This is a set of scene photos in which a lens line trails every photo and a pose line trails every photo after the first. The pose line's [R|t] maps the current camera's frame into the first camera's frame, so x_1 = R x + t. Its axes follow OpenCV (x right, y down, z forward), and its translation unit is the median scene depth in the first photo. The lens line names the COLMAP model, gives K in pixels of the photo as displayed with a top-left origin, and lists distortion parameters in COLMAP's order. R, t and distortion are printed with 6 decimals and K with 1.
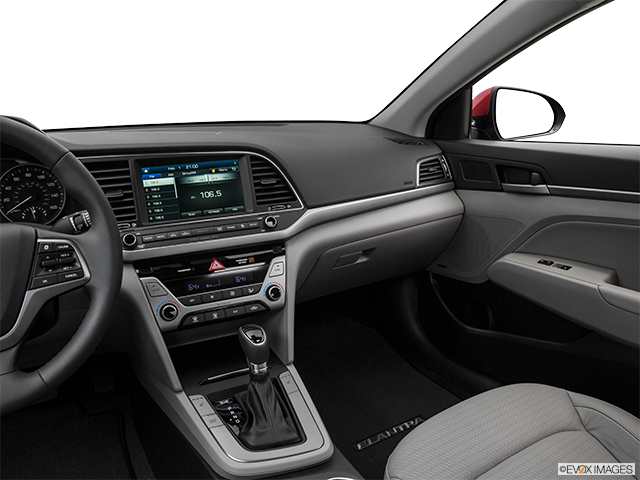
lens RADIAL K [[499.1, 0, 320.0], [0, 499.1, 240.0], [0, 0, 1]] dist [-0.145046, 0.074340]
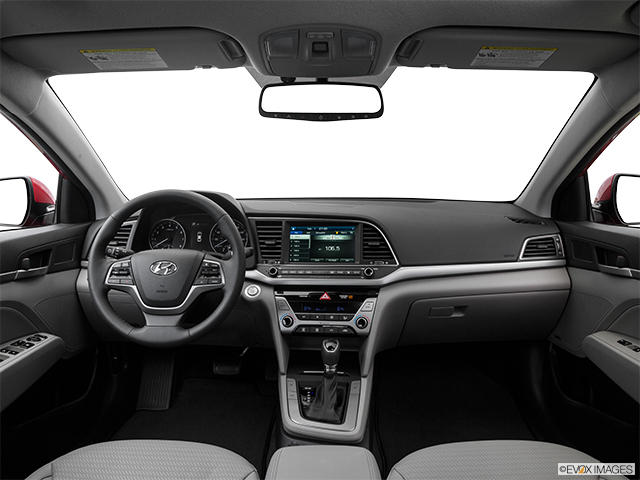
lens RADIAL K [[499.1, 0, 320.0], [0, 499.1, 240.0], [0, 0, 1]] dist [-0.145046, 0.074340]
pose [[0.853187, 0.079782, -0.515467, 0.489386], [-0.145040, 0.985547, -0.087528, 0.016447], [0.501034, 0.149441, 0.852427, -0.264829]]
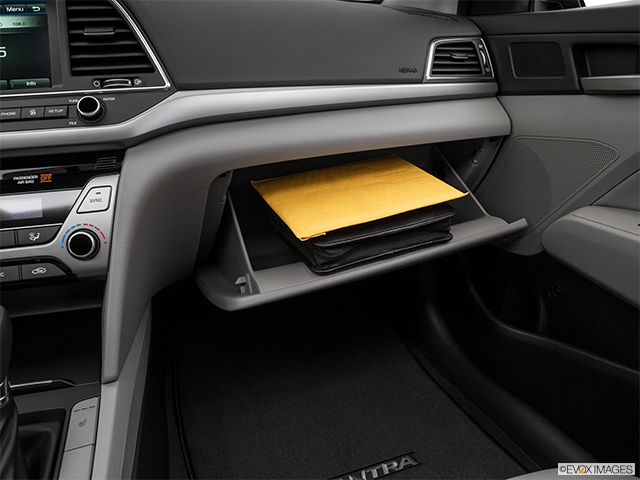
lens RADIAL K [[499.1, 0, 320.0], [0, 499.1, 240.0], [0, 0, 1]] dist [-0.145046, 0.074340]
pose [[0.988228, 0.066947, -0.137566, 0.212161], [-0.055408, 0.994748, 0.086062, 0.044039], [0.142605, -0.077426, 0.986747, 0.527733]]
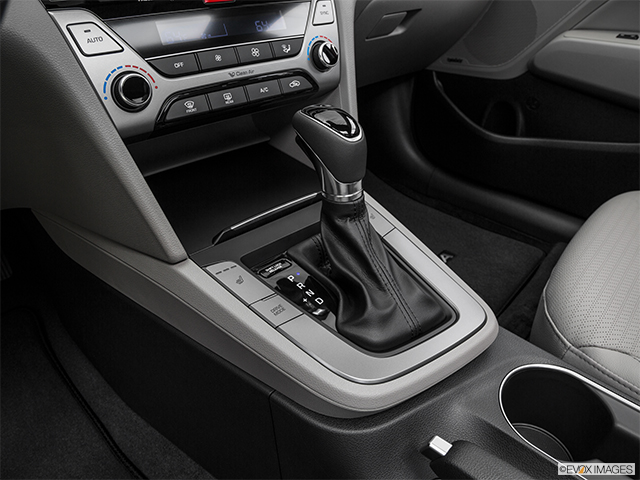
lens RADIAL K [[499.1, 0, 320.0], [0, 499.1, 240.0], [0, 0, 1]] dist [-0.145046, 0.074340]
pose [[0.958208, -0.120112, 0.259635, -0.246594], [0.044077, 0.958737, 0.280857, 0.143205], [-0.282656, -0.257675, 0.923964, 0.462647]]
